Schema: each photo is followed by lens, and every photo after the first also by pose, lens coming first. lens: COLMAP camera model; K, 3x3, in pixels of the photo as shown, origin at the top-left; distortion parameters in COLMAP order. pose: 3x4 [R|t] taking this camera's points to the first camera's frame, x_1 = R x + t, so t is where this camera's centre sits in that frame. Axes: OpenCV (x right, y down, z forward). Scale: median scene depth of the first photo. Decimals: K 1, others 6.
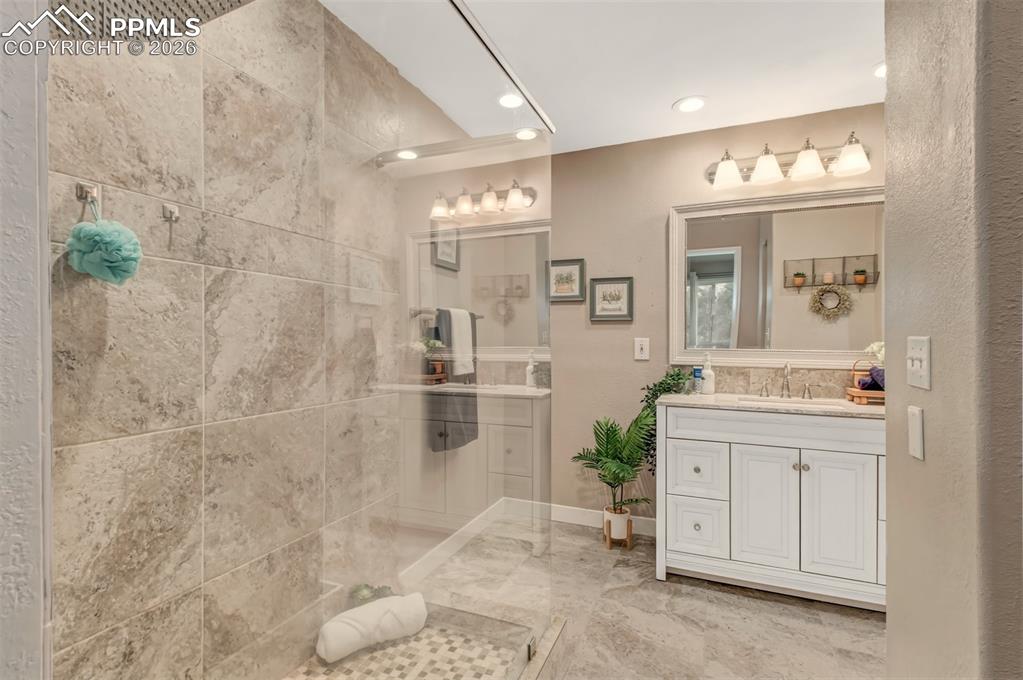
lens RADIAL K [[495.5, 0, 488.2], [0, 495.5, 353.2], [0, 0, 1]] dist [-0.000151, -0.000286]
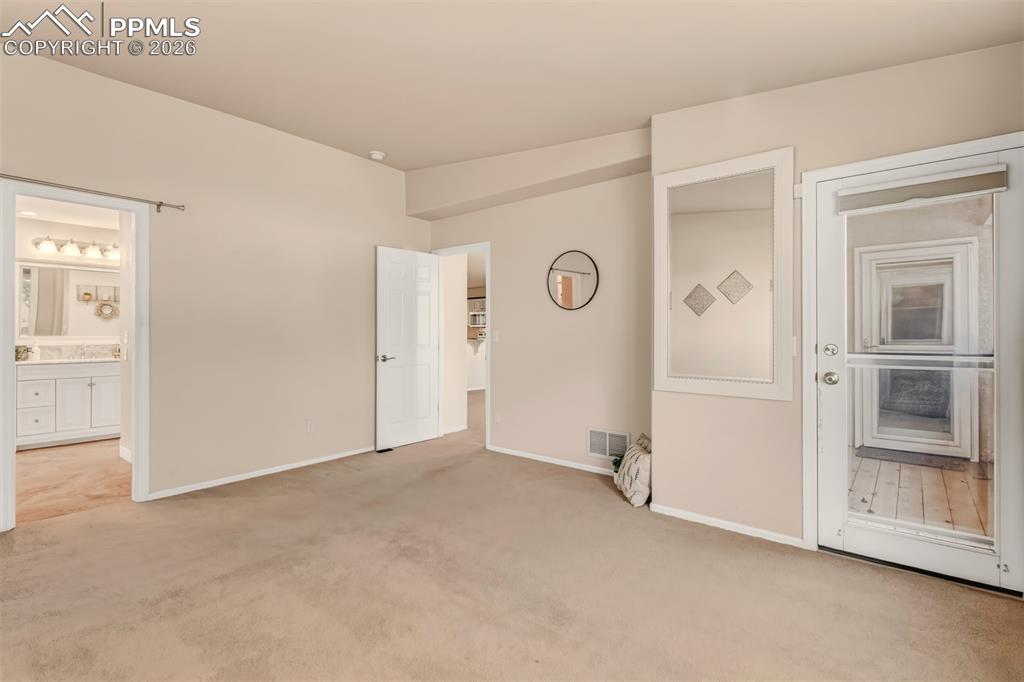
lens RADIAL K [[476.8, 0, 512.3], [0, 476.8, 337.6], [0, 0, 1]] dist [-0.000711, -0.001505]
pose [[0.268275, -0.001618, 0.963341, -0.776980], [0.002220, 0.999997, 0.001061, -0.003347], [-0.963340, 0.001854, 0.268278, -1.180459]]
